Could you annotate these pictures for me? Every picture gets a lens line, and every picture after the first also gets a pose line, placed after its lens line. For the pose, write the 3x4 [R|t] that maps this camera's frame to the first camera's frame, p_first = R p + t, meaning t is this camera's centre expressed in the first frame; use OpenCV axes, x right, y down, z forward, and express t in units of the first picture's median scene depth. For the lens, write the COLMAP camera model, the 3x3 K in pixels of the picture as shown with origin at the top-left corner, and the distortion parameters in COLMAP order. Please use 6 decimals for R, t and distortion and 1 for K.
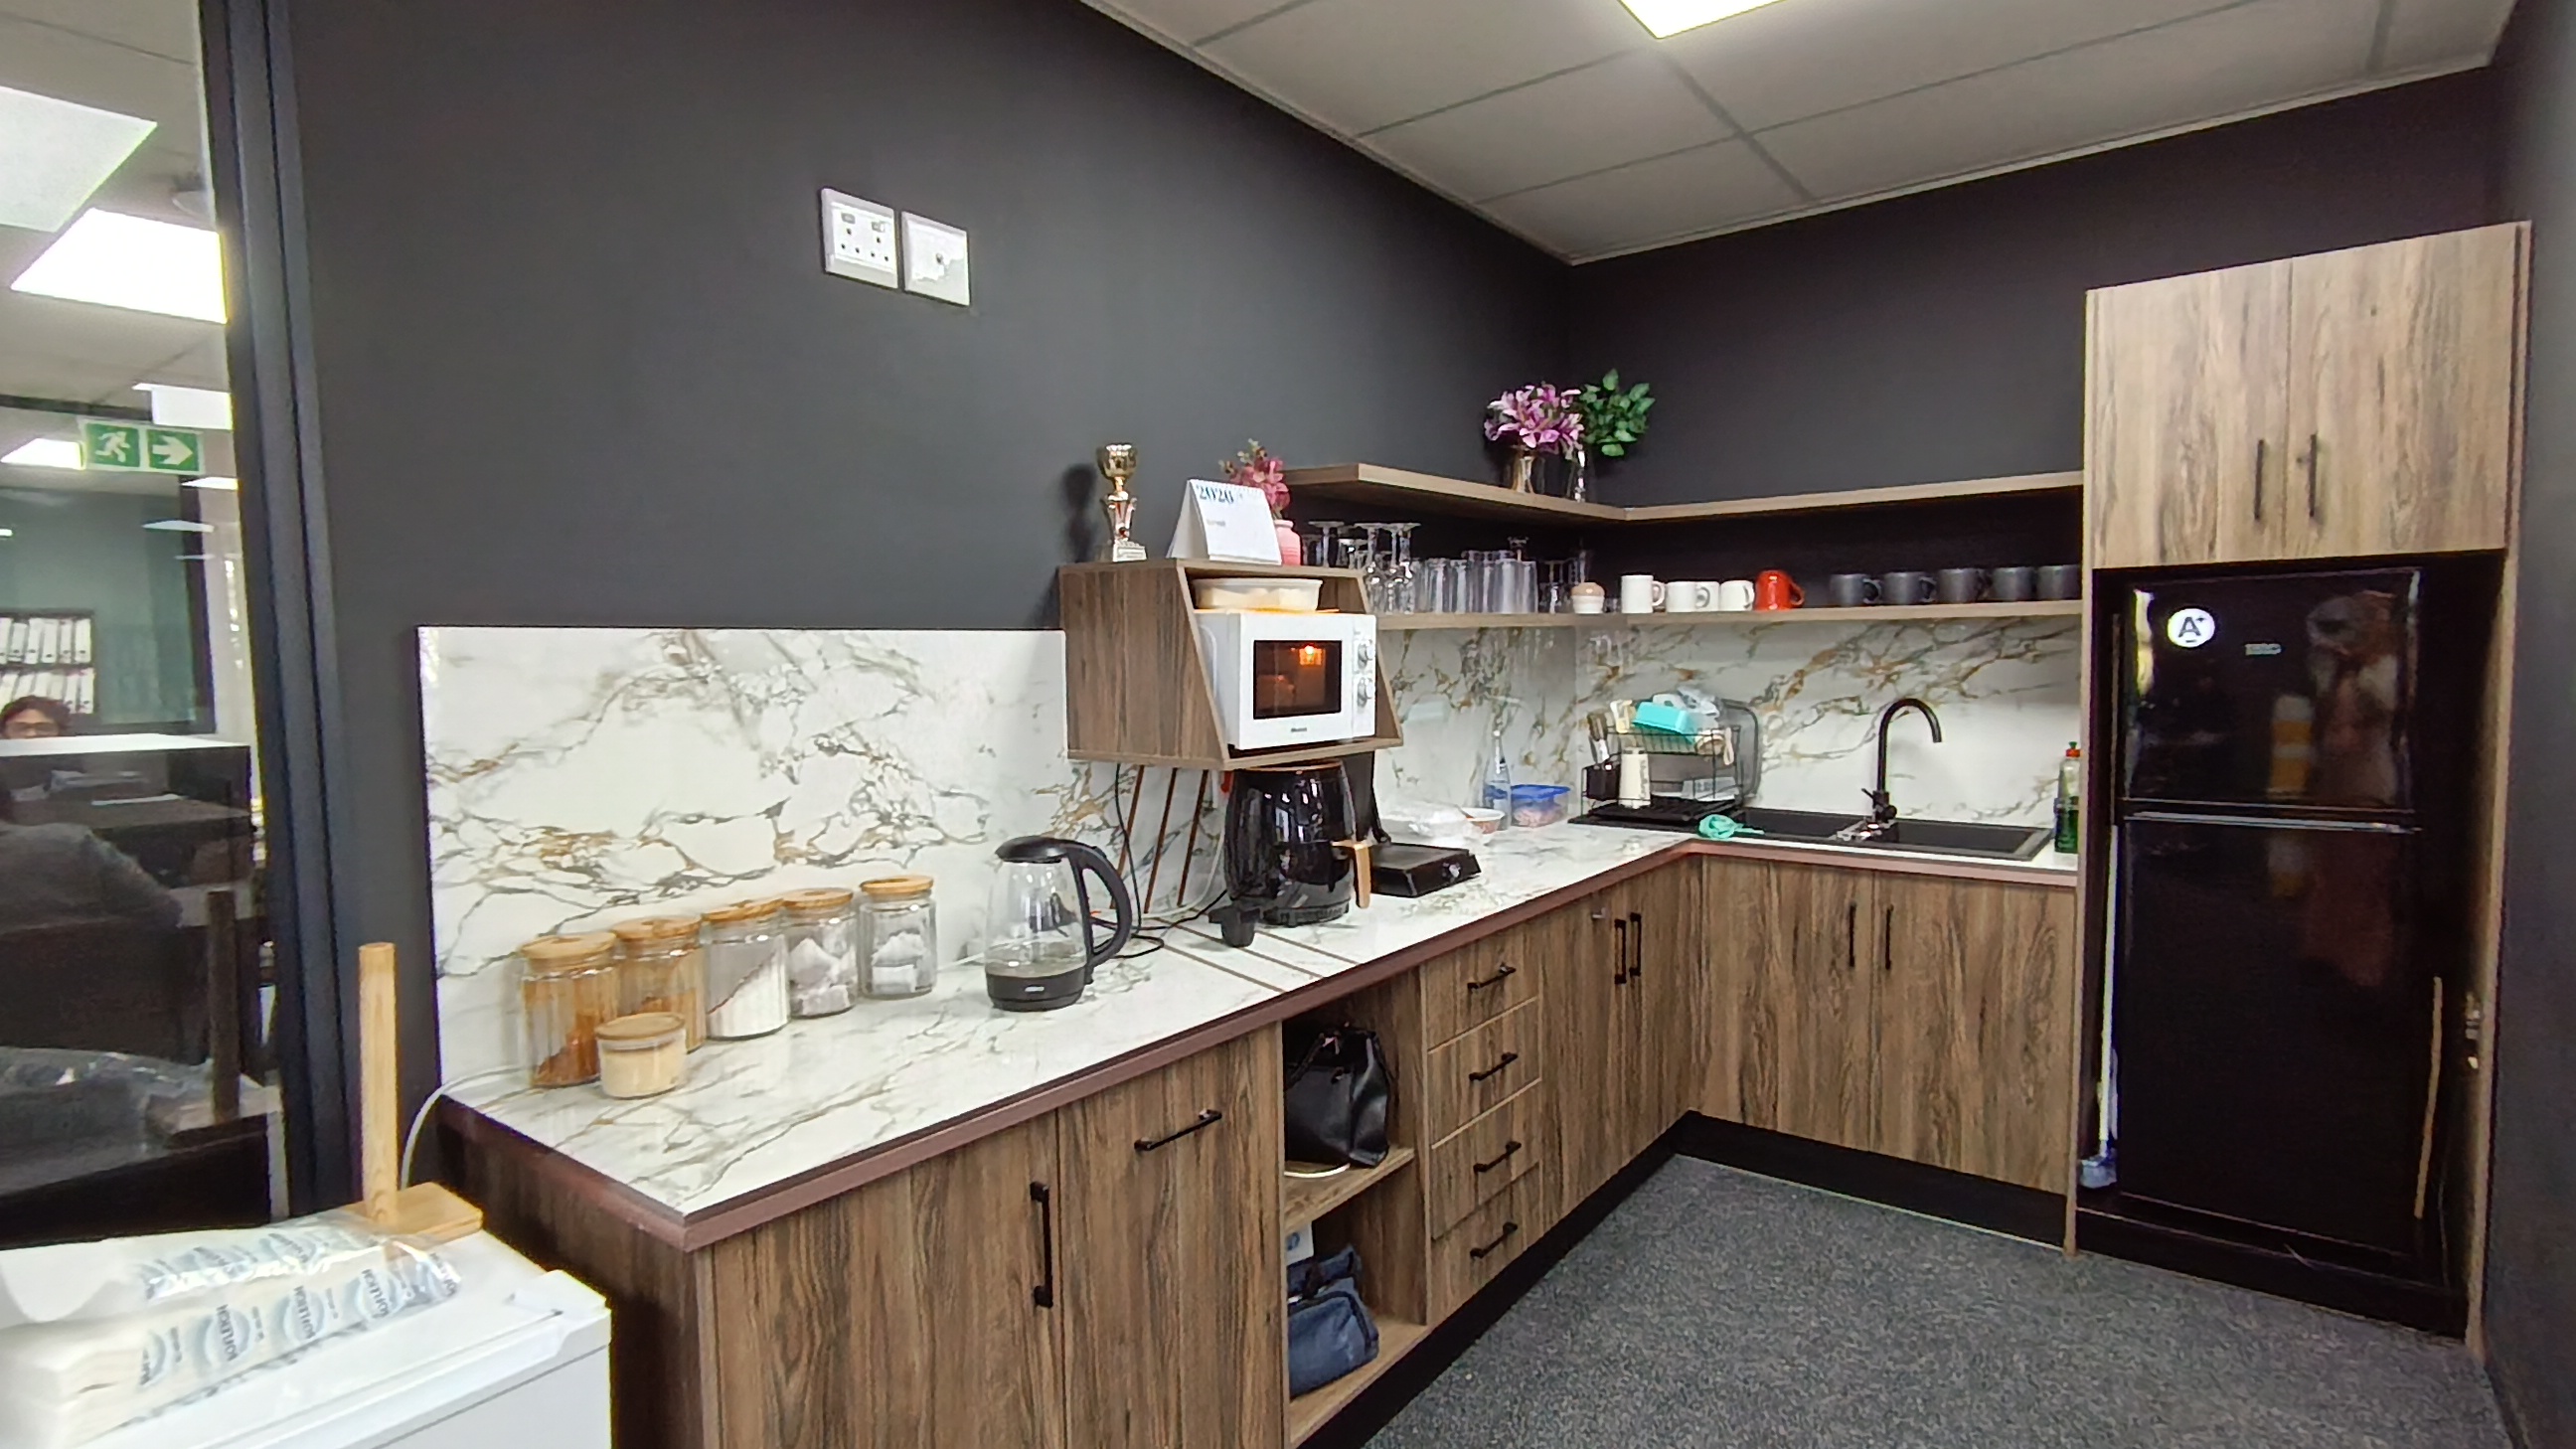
lens RADIAL K [[1246.8, 0, 1290.8], [0, 1246.8, 723.6], [0, 0, 1]] dist [0.008227, -0.003876]
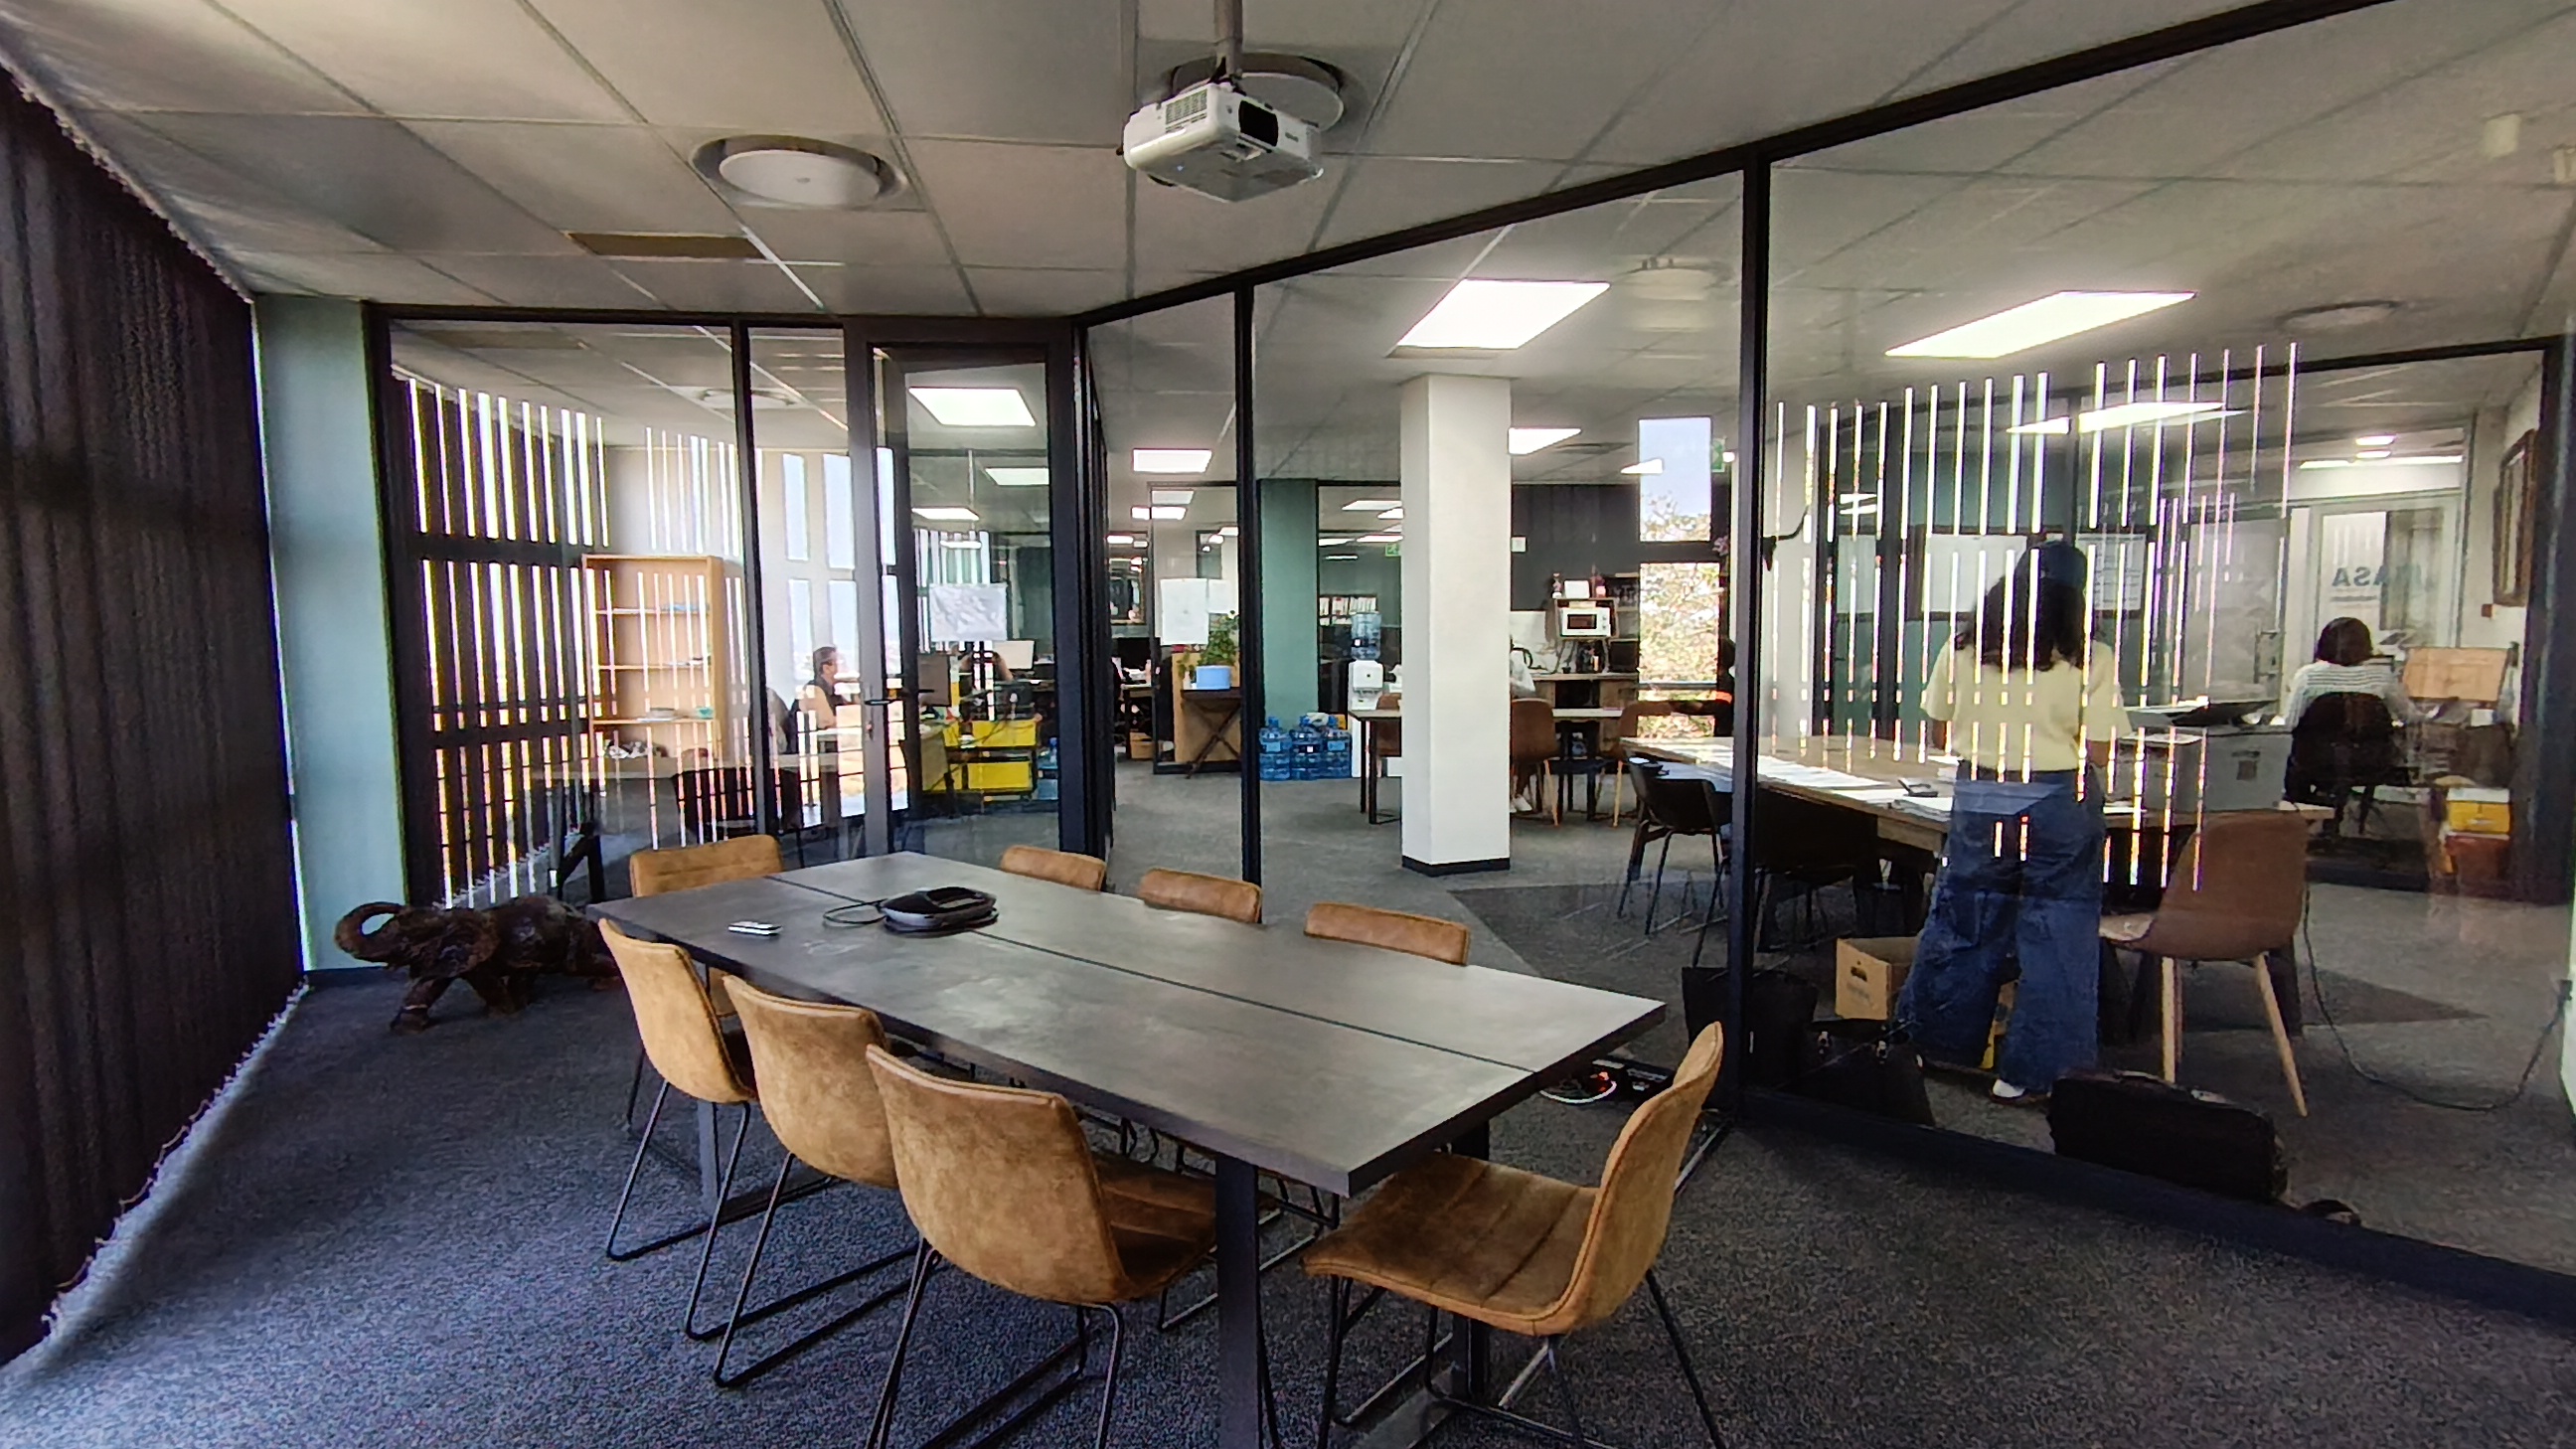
lens RADIAL K [[1246.8, 0, 1287.7], [0, 1246.8, 725.7], [0, 0, 1]] dist [0.008227, -0.003876]
pose [[0.699474, 0.066494, -0.711558, 2.611711], [-0.043672, 0.997778, 0.050311, 0.167727], [0.713322, -0.004116, 0.700824, -3.140369]]
